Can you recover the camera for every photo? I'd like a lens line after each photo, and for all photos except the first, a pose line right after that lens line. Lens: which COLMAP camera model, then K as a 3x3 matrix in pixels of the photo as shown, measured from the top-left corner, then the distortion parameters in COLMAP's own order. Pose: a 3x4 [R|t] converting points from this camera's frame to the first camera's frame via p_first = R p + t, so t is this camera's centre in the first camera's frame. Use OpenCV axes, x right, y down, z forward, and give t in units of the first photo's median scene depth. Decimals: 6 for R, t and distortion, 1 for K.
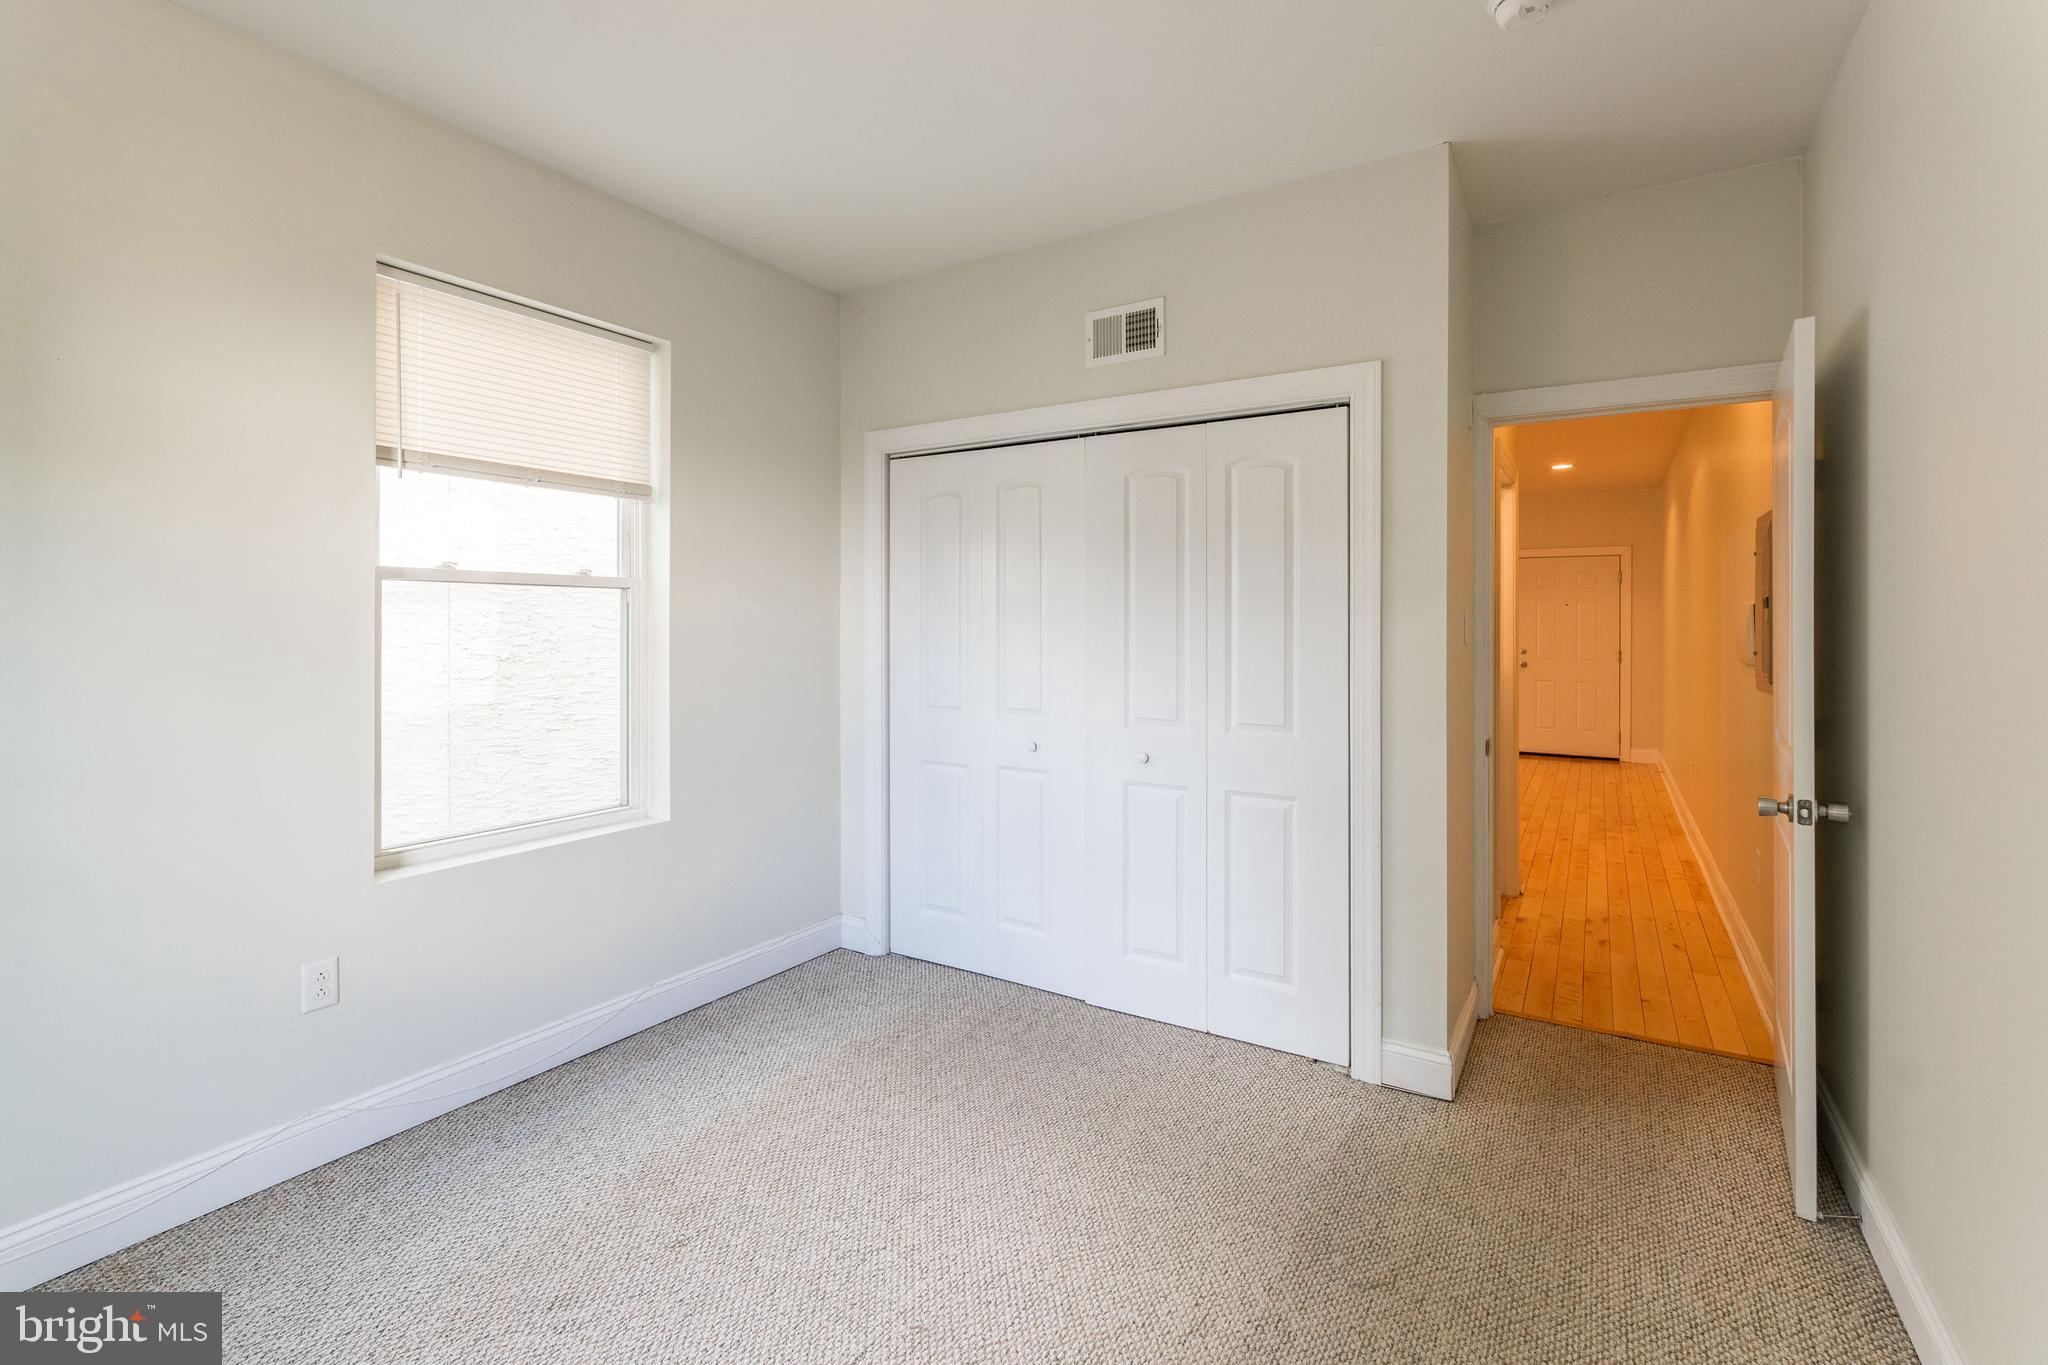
lens RADIAL K [[920.6, 0, 1052.6], [0, 920.6, 619.4], [0, 0, 1]] dist [-0.004432, 0.002894]
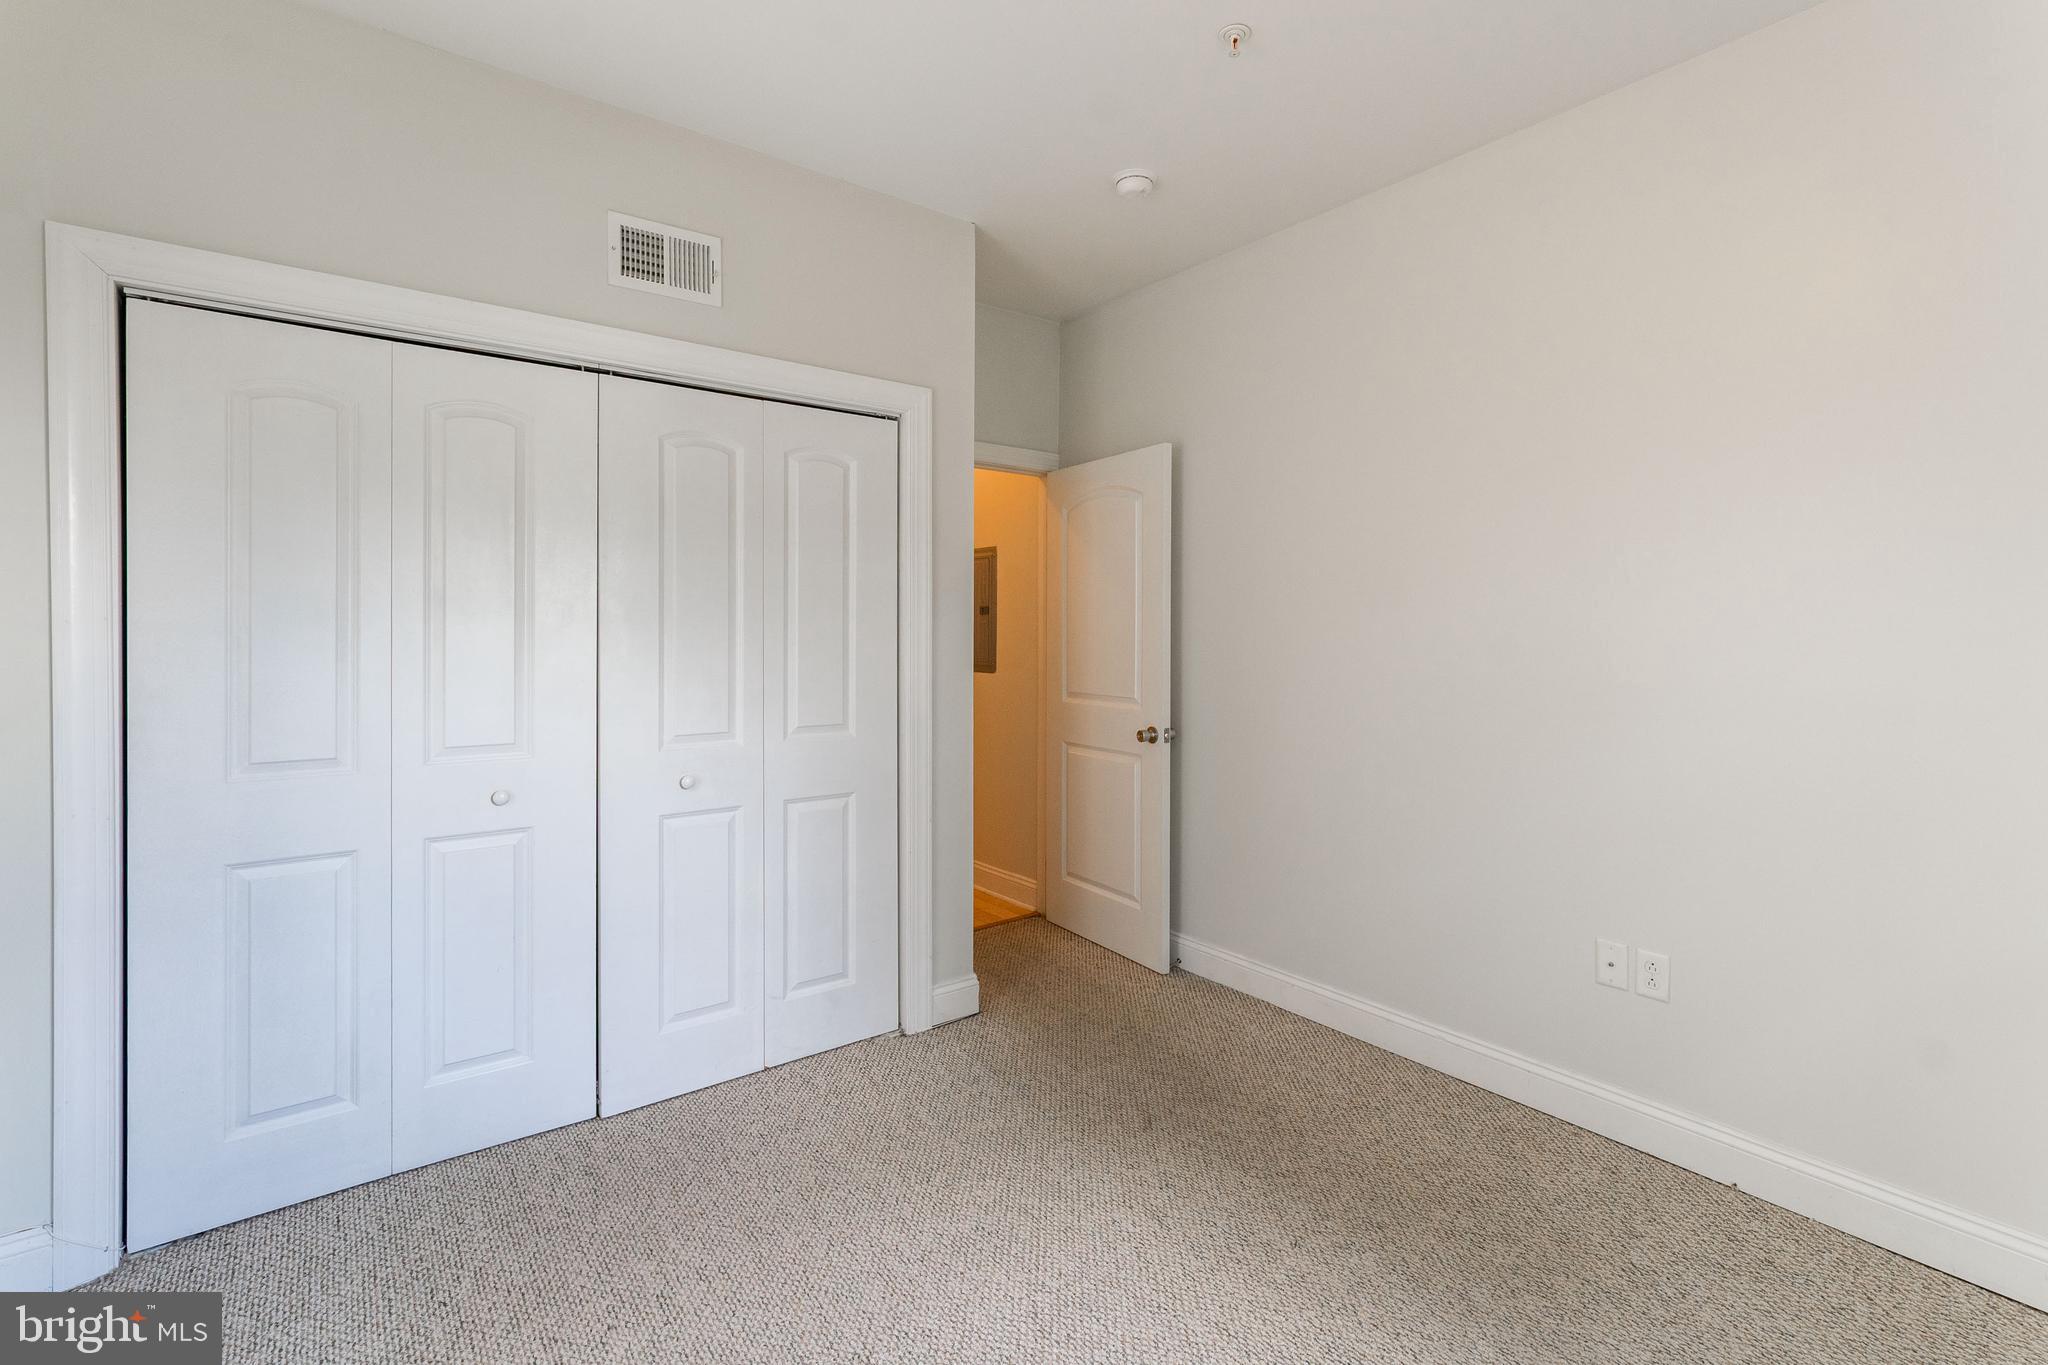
lens RADIAL K [[920.6, 0, 1003.9], [0, 920.6, 645.9], [0, 0, 1]] dist [-0.004432, 0.002894]
pose [[0.372520, -0.013312, 0.927929, -0.601436], [-0.000611, 0.999893, 0.014589, 0.015271], [-0.928024, -0.006002, 0.372472, 0.452276]]
